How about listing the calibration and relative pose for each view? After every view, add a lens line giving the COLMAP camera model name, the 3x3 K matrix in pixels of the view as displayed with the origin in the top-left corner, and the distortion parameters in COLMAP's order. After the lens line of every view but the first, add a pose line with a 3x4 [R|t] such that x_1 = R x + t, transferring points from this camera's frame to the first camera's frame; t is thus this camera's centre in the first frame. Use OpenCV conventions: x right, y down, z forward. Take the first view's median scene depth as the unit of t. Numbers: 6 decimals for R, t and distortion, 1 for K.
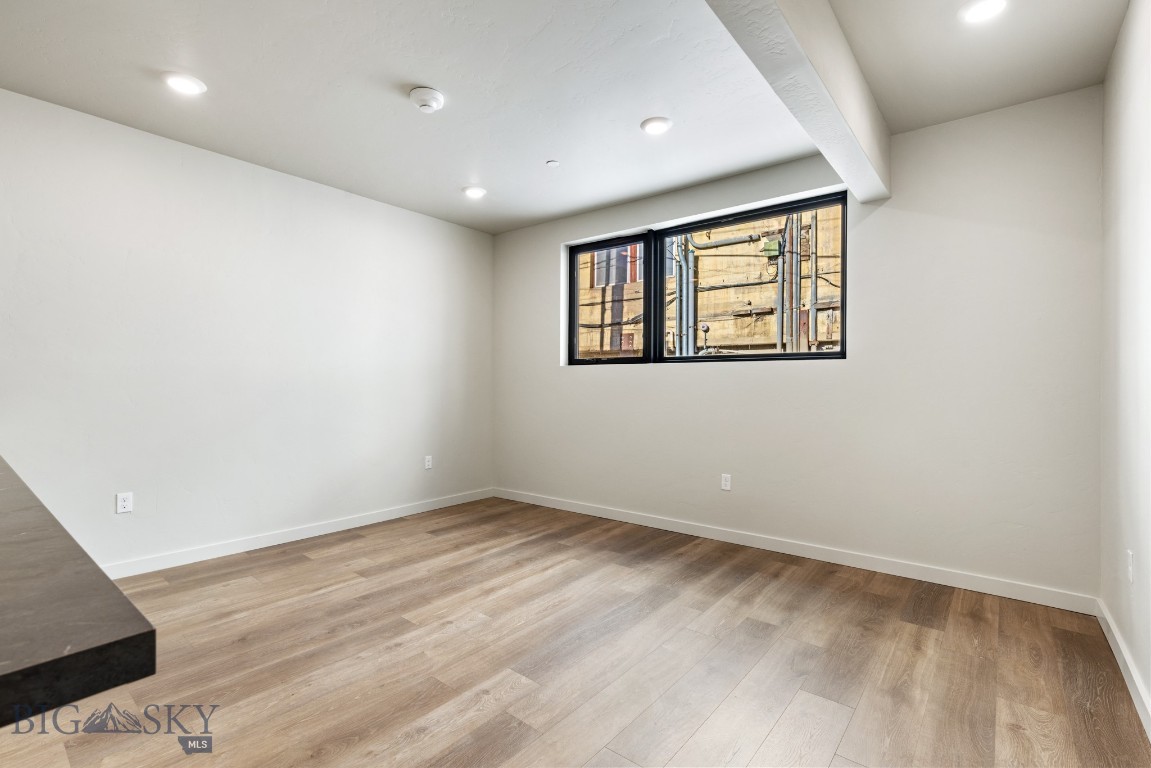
lens RADIAL K [[522.0, 0, 577.6], [0, 522.0, 381.9], [0, 0, 1]] dist [0.014546, -0.001059]
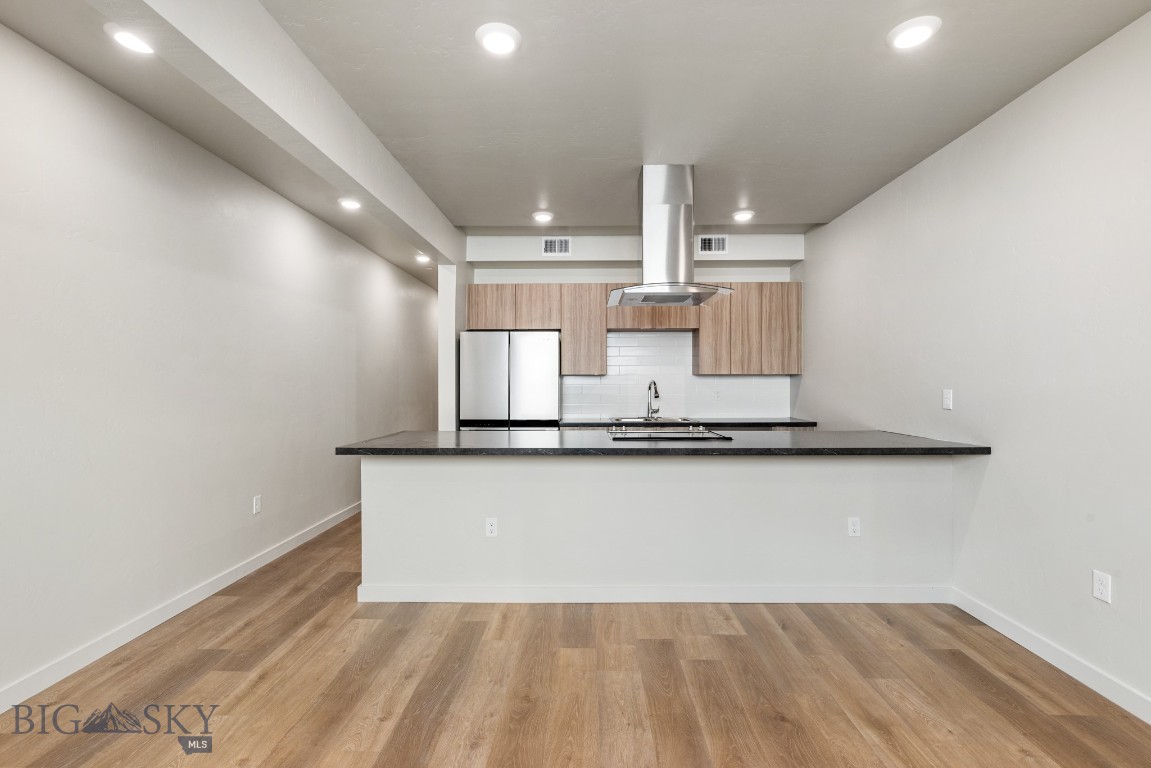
lens RADIAL K [[522.0, 0, 580.4], [0, 522.0, 376.2], [0, 0, 1]] dist [0.014546, -0.001059]
pose [[-0.778692, 0.010773, -0.627314, 0.117522], [0.008004, 0.999942, 0.007237, -0.060457], [0.627356, 0.000614, -0.778733, 1.136610]]
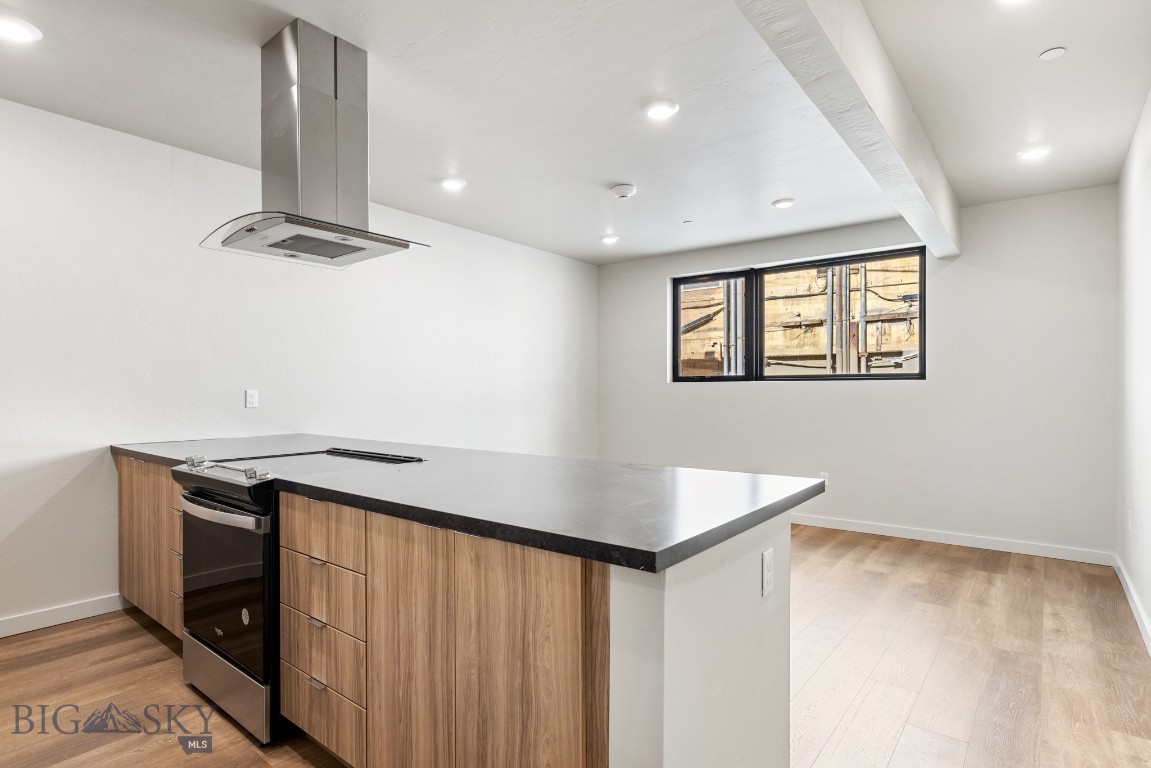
lens RADIAL K [[595.9, 0, 569.1], [0, 595.9, 390.4], [0, 0, 1]] dist [-0.003154, 0.005576]
pose [[0.999963, -0.004431, 0.007417, -0.406518], [0.004413, 0.999987, 0.002489, -0.027449], [-0.007428, -0.002457, 0.999969, -0.491624]]
